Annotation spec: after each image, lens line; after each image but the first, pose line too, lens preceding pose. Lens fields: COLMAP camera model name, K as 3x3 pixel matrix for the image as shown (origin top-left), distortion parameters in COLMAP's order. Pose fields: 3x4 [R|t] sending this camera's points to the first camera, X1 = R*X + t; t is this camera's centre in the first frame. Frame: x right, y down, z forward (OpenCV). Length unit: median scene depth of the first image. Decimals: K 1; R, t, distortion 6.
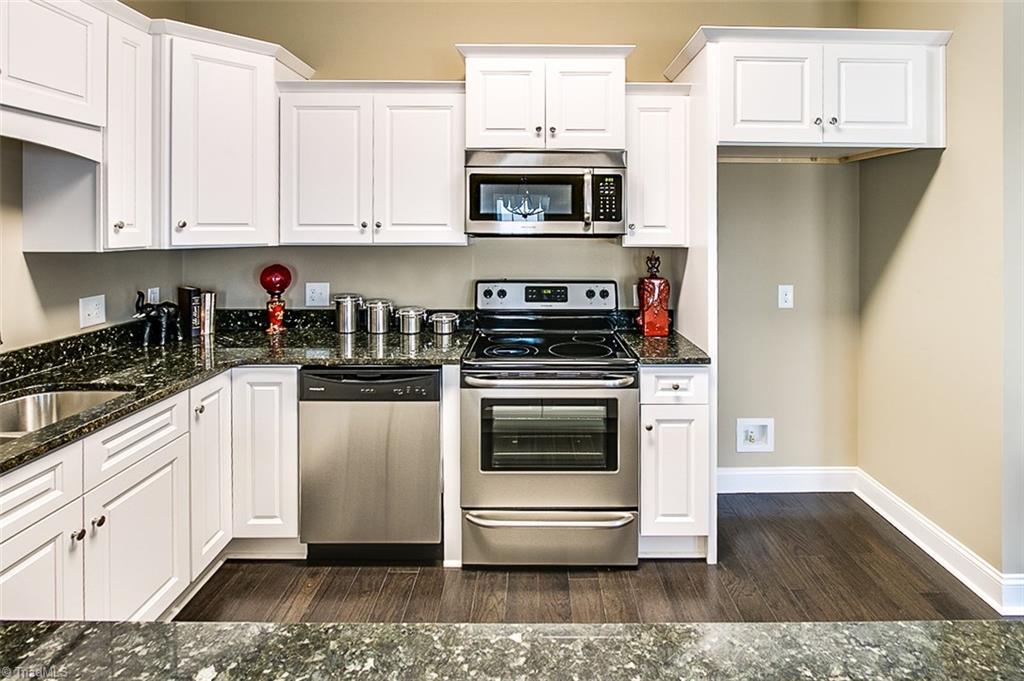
lens RADIAL K [[515.7, 0, 513.9], [0, 515.7, 223.6], [0, 0, 1]] dist [-0.005606, -0.000523]
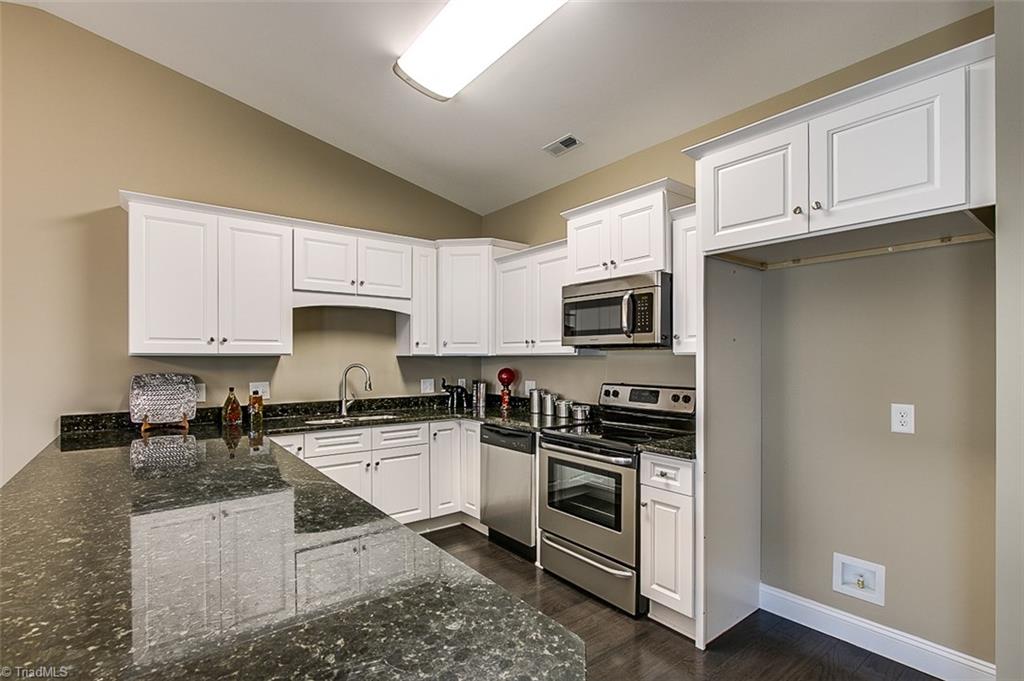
lens RADIAL K [[486.1, 0, 512.9], [0, 486.1, 359.1], [0, 0, 1]] dist [0.001196, 0.000068]
pose [[0.606450, -0.000900, -0.795121, 0.894748], [0.003808, 0.999991, 0.001773, 0.053719], [0.795113, -0.004103, 0.606448, 0.075549]]
